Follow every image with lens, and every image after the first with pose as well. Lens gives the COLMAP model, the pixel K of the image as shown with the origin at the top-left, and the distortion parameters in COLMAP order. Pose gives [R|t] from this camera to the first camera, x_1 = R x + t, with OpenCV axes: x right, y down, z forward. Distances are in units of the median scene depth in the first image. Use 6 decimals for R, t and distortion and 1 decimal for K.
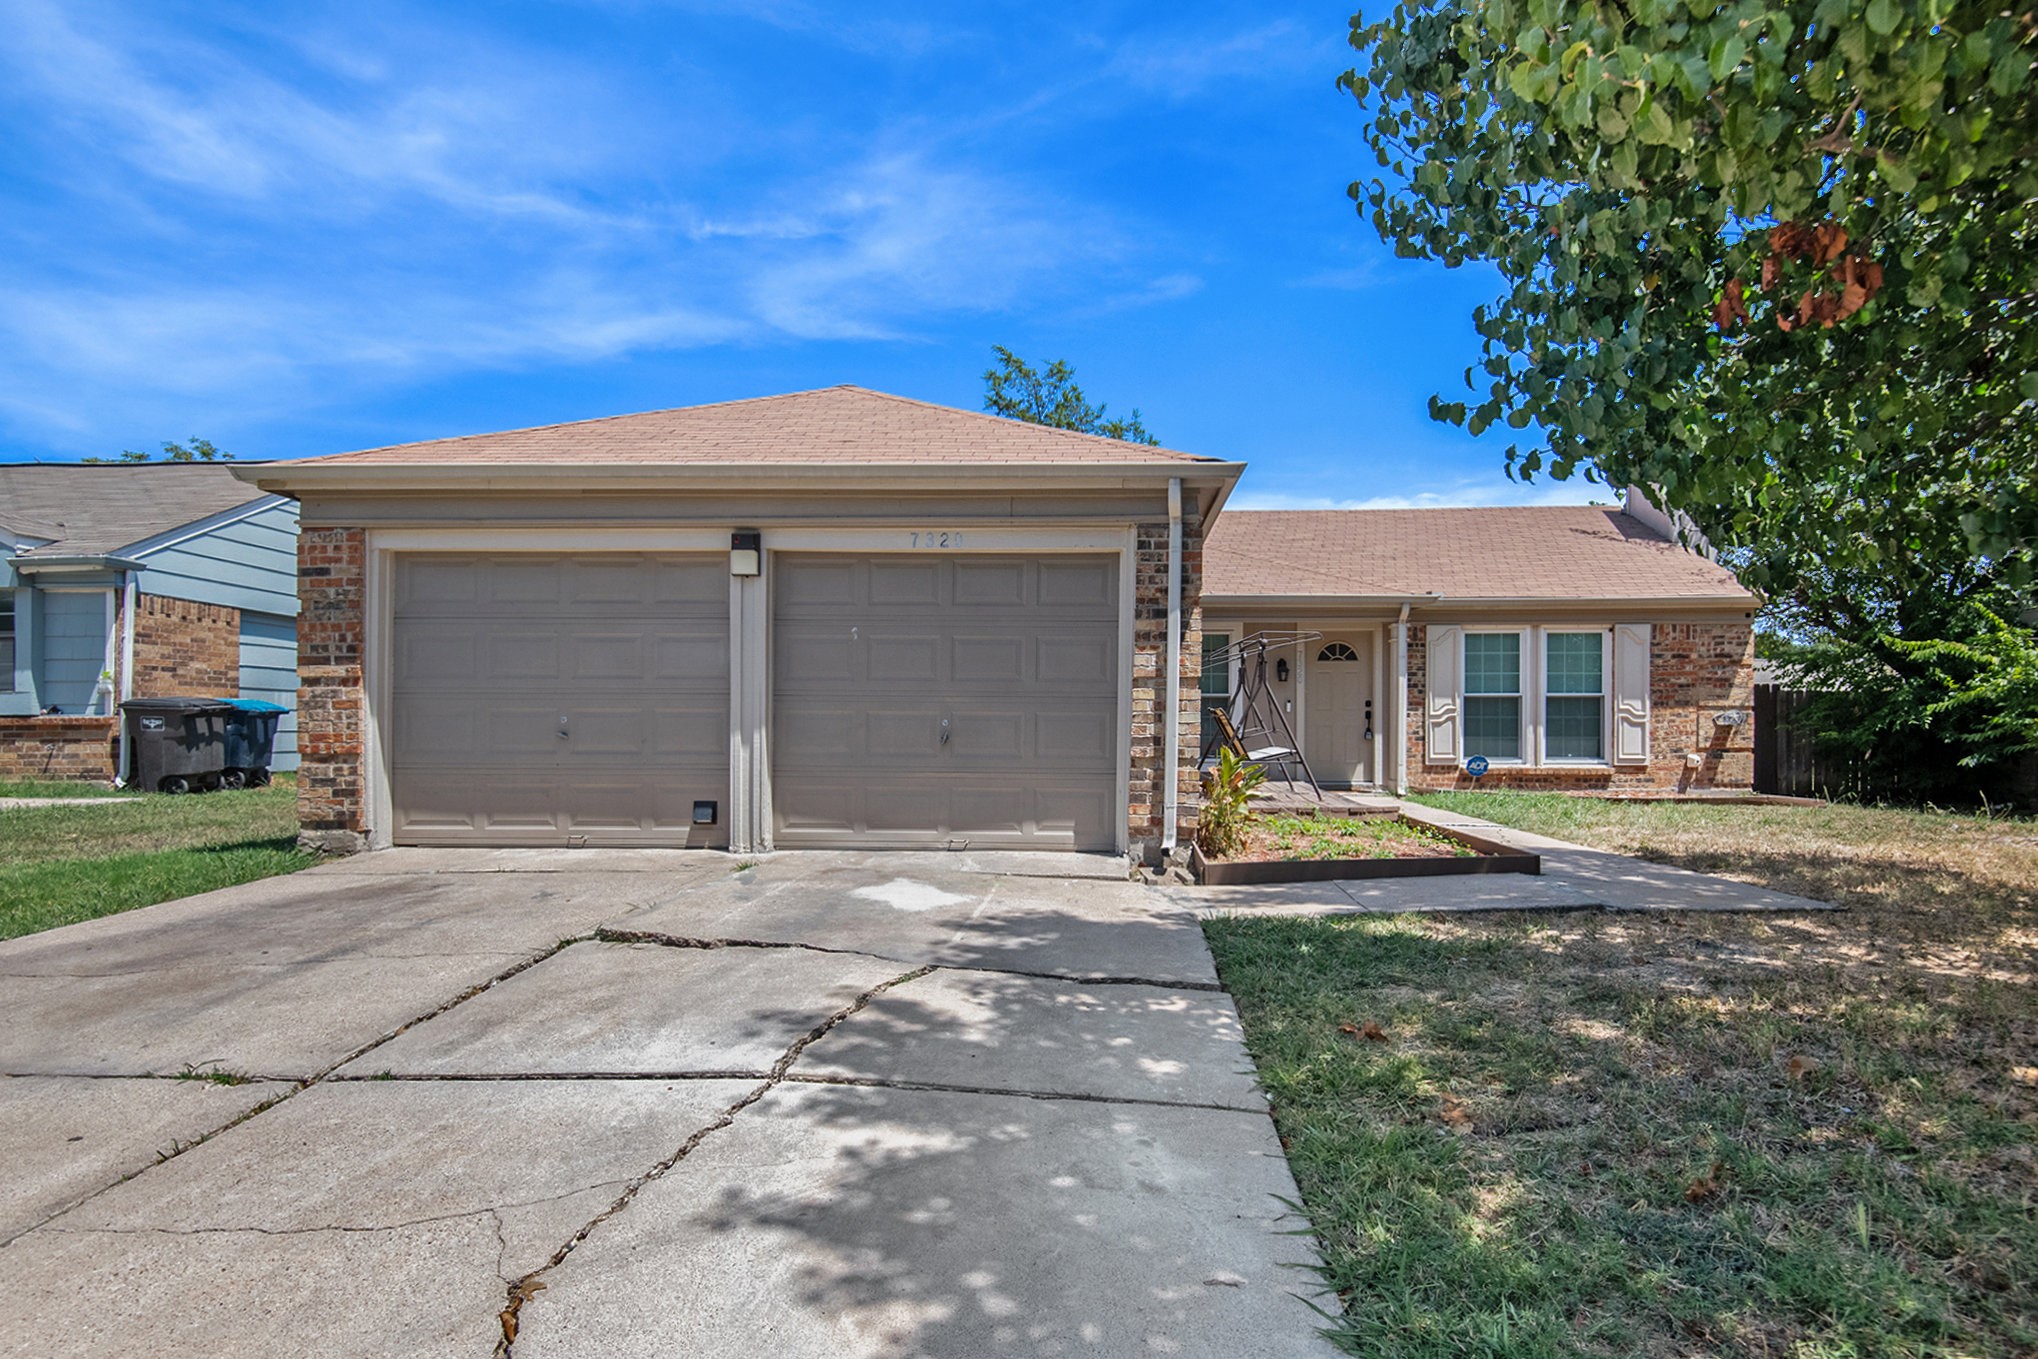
lens RADIAL K [[1092.0, 0, 1022.1], [0, 1092.0, 697.6], [0, 0, 1]] dist [0.013120, -0.010083]
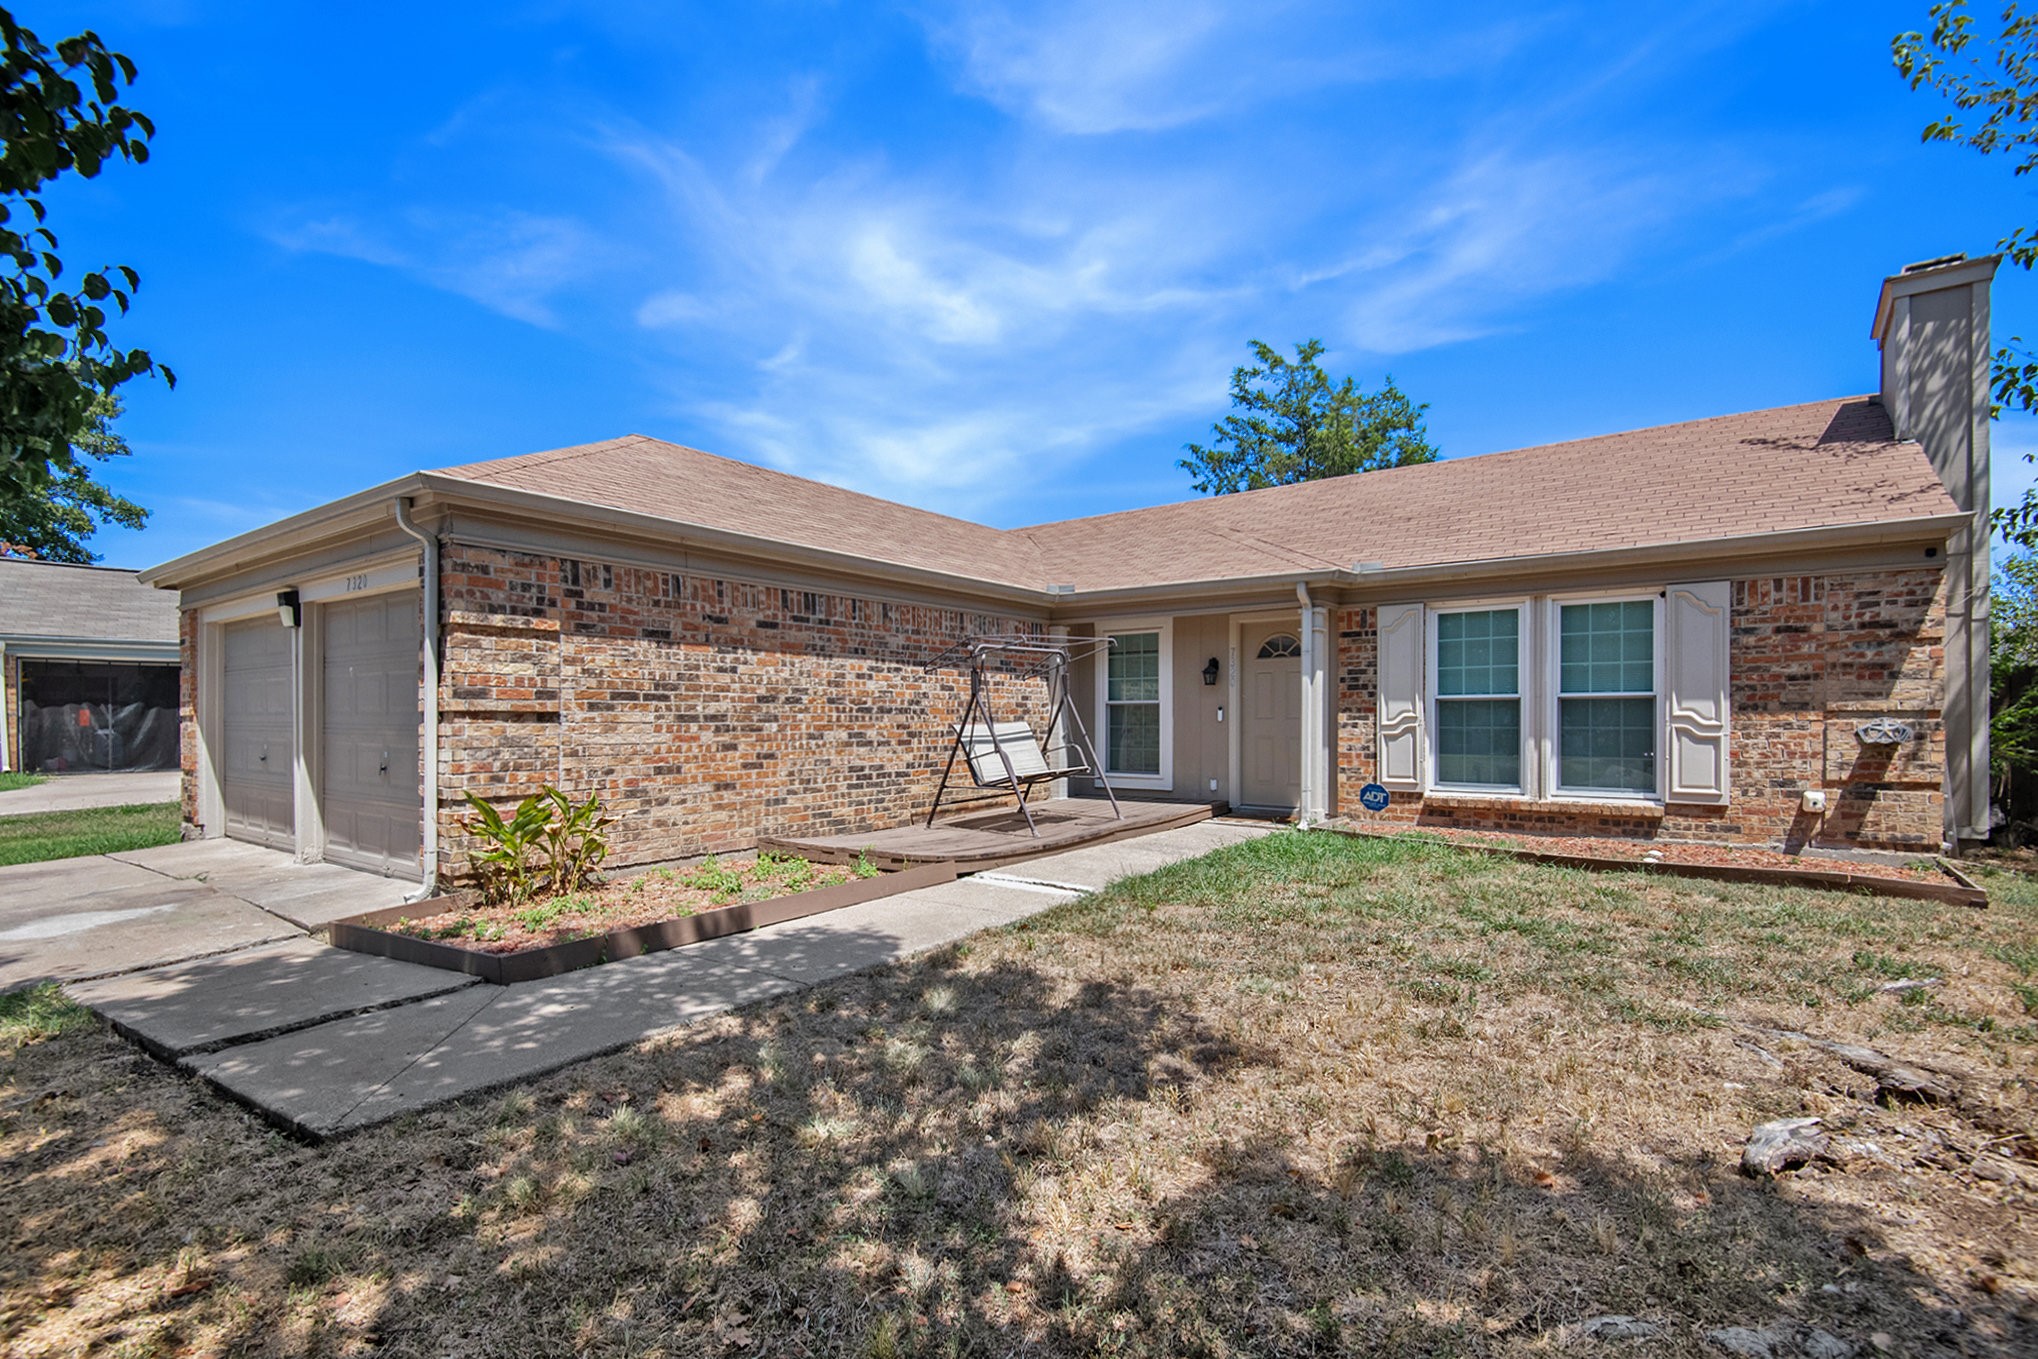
lens RADIAL K [[940.1, 0, 1015.2], [0, 940.1, 697.9], [0, 0, 1]] dist [0.004327, -0.004618]
pose [[0.826122, -0.017206, -0.563228, 0.531024], [0.023700, 0.999710, 0.004222, -0.011834], [0.562992, -0.016836, 0.826291, 0.317498]]
